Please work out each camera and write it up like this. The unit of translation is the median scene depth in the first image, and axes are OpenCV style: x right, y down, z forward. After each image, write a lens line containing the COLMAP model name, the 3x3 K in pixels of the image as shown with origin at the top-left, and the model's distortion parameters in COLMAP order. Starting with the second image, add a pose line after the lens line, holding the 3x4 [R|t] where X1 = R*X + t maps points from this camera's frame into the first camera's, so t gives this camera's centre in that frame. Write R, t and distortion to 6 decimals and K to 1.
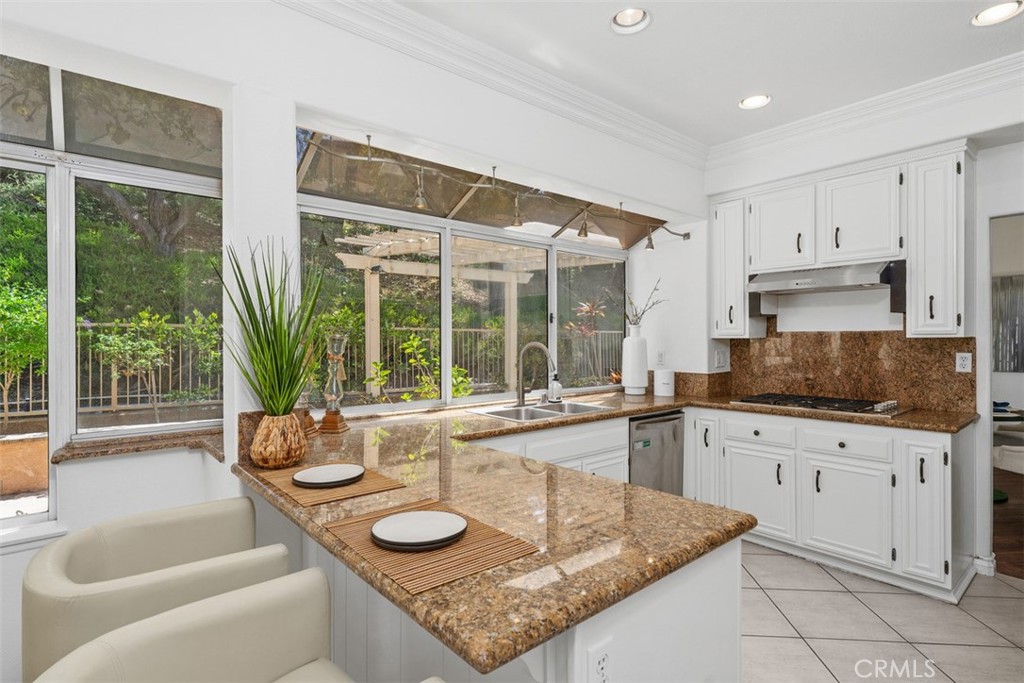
lens RADIAL K [[511.3, 0, 512.0], [0, 511.3, 341.5], [0, 0, 1]] dist [0.000441, 0.000003]
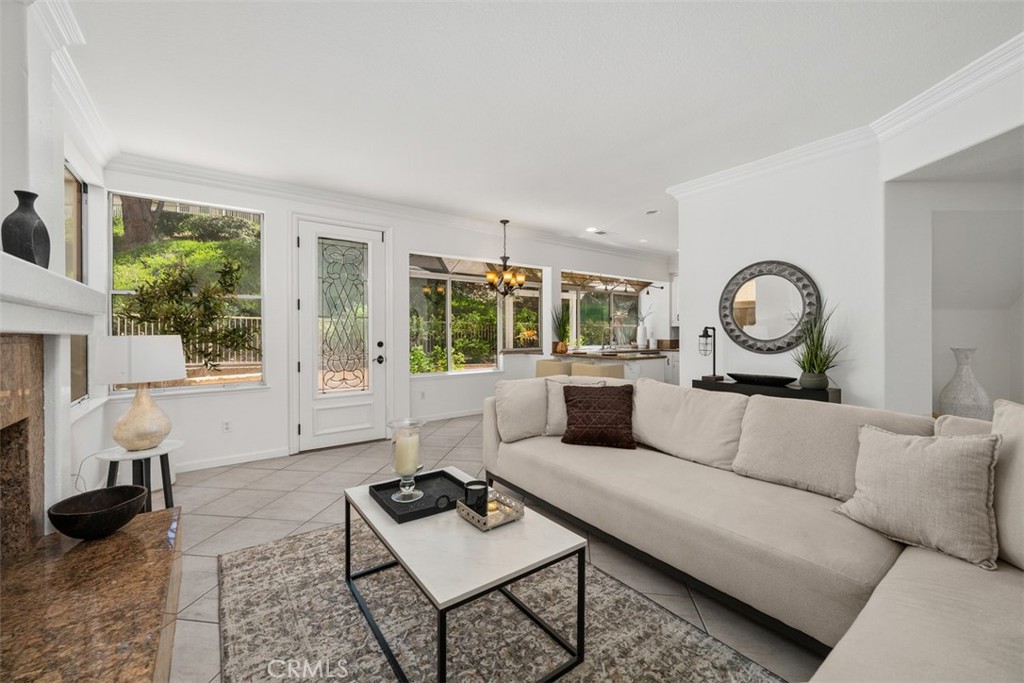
lens RADIAL K [[406.8, 0, 513.9], [0, 406.8, 335.8], [0, 0, 1]] dist [0.000287, 0.000092]
pose [[0.998530, 0.001003, -0.054194, -0.365896], [-0.000880, 0.999997, 0.002304, 0.044515], [0.054196, -0.002253, 0.998528, -1.356243]]
